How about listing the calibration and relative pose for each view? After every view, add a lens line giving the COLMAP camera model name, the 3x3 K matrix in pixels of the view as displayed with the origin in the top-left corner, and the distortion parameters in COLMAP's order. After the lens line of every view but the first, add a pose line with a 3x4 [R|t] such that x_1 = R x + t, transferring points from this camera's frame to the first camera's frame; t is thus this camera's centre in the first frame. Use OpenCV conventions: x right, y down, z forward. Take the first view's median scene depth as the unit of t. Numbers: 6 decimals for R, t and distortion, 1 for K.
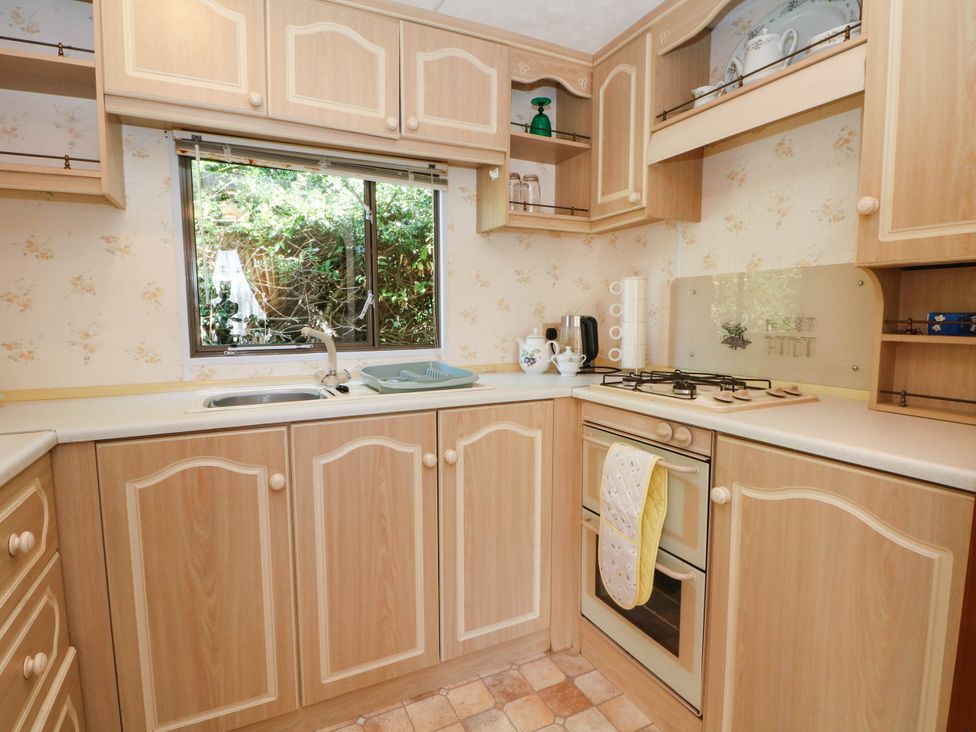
lens RADIAL K [[509.5, 0, 483.1], [0, 509.5, 364.4], [0, 0, 1]] dist [0.000597, -0.013650]
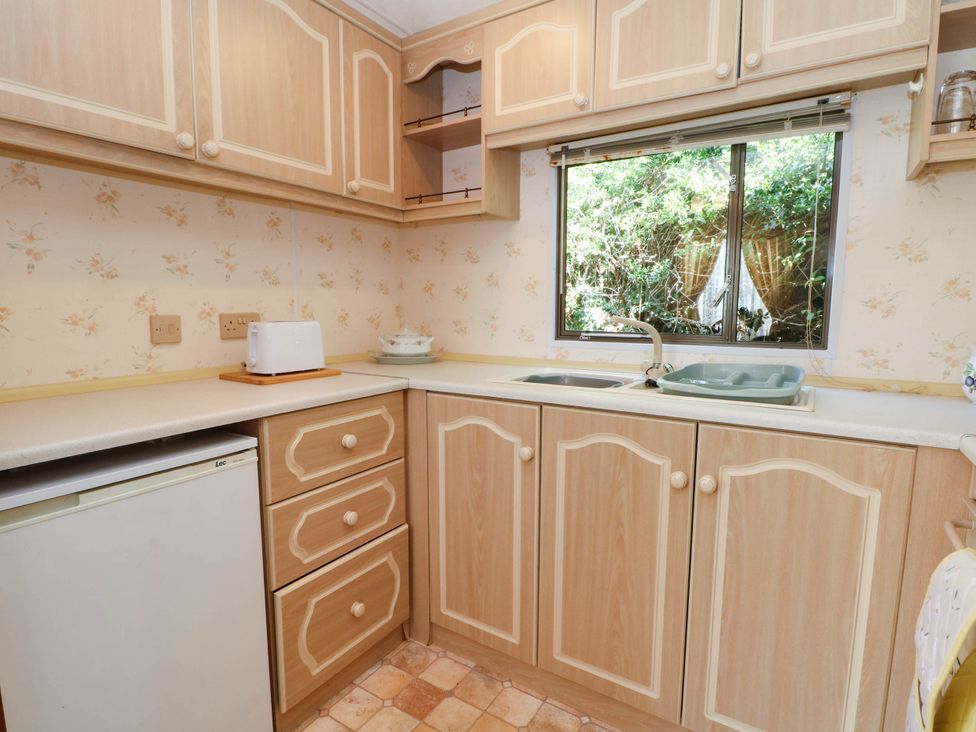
lens RADIAL K [[509.5, 0, 483.1], [0, 509.5, 364.4], [0, 0, 1]] dist [0.000597, -0.013650]
pose [[0.517912, 0.103578, -0.849140, 0.386868], [-0.087045, 0.993871, 0.068142, -0.024692], [0.850994, 0.038622, 0.523754, 0.273458]]
